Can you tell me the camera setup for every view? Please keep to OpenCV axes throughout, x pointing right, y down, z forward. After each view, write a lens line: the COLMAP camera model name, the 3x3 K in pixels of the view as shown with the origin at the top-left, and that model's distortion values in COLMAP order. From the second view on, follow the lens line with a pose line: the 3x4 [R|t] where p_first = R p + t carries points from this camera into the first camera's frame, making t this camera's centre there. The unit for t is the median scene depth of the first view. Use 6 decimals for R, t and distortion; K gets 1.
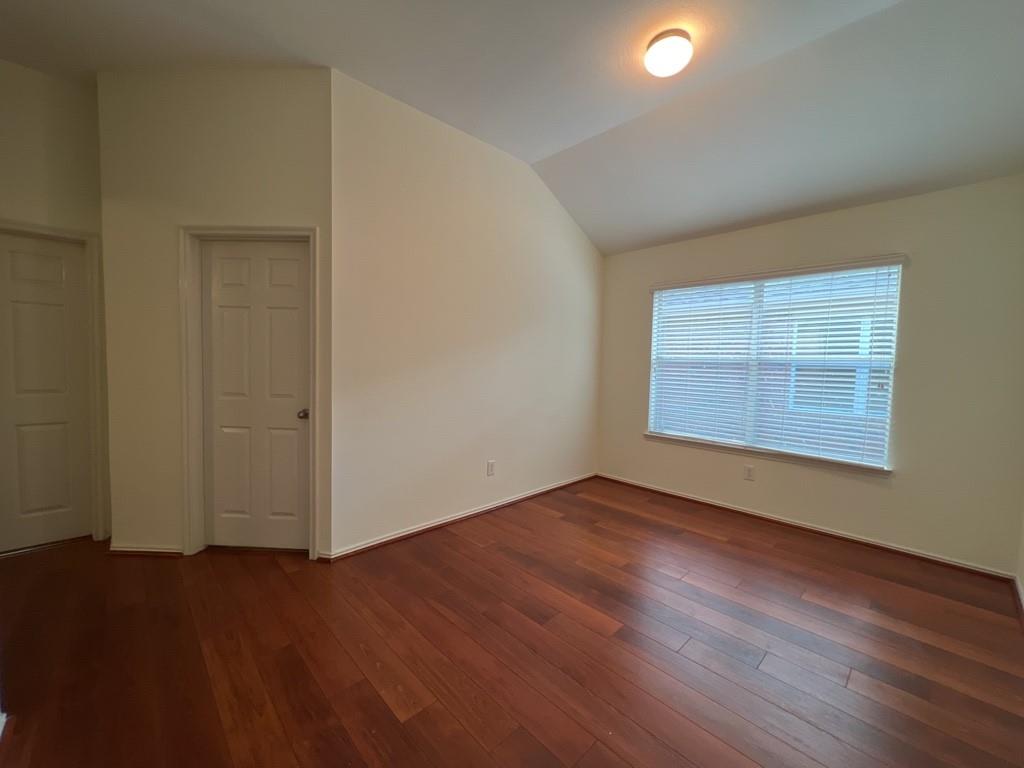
lens RADIAL K [[411.8, 0, 509.2], [0, 411.8, 382.6], [0, 0, 1]] dist [-0.010561, -0.000018]
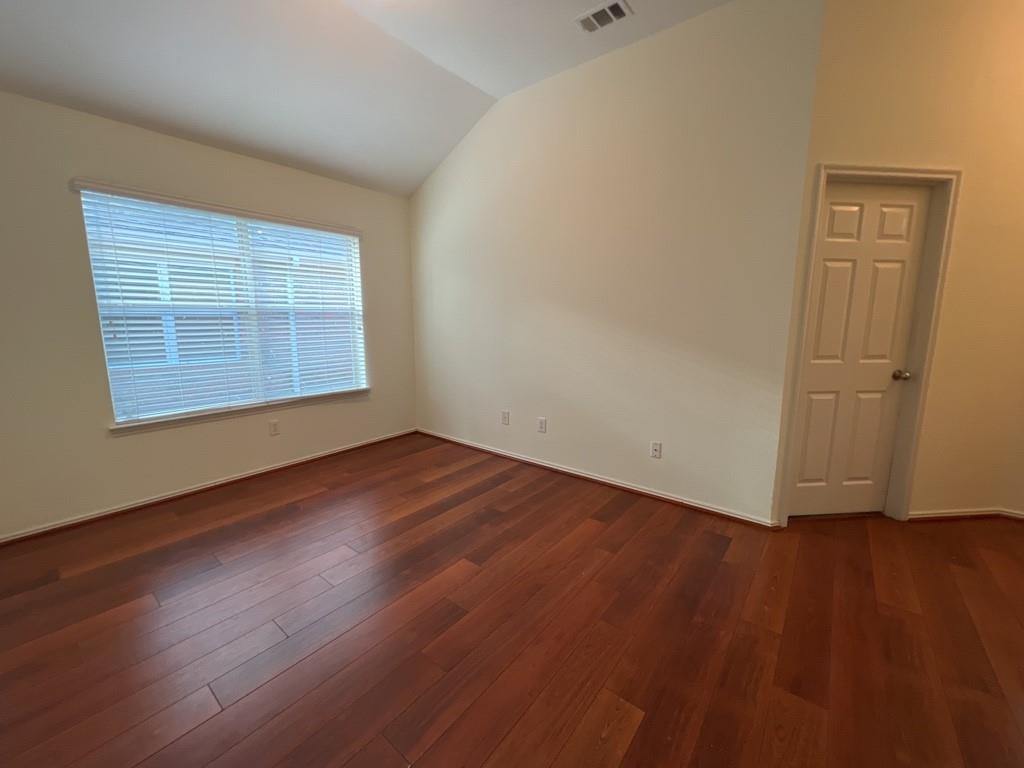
lens RADIAL K [[409.6, 0, 509.4], [0, 409.6, 384.2], [0, 0, 1]] dist [-0.002078, 0.000262]
pose [[-0.139115, -0.180337, 0.973717, -0.410571], [0.047181, 0.980955, 0.188419, -0.035335], [-0.989152, 0.072153, -0.127957, 0.568739]]
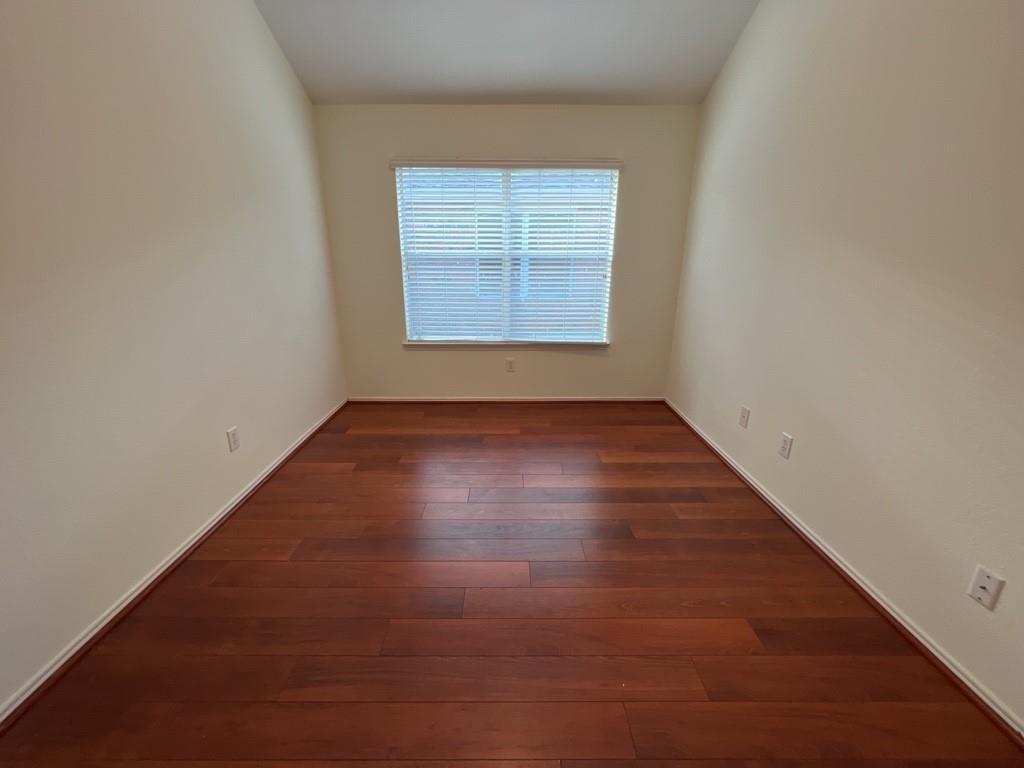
lens RADIAL K [[409.6, 0, 509.4], [0, 409.6, 384.2], [0, 0, 1]] dist [-0.002078, 0.000262]
pose [[0.685721, -0.233948, 0.689243, -0.169444], [0.049237, 0.959678, 0.276755, -0.029599], [-0.726197, -0.155840, 0.669590, 0.274419]]
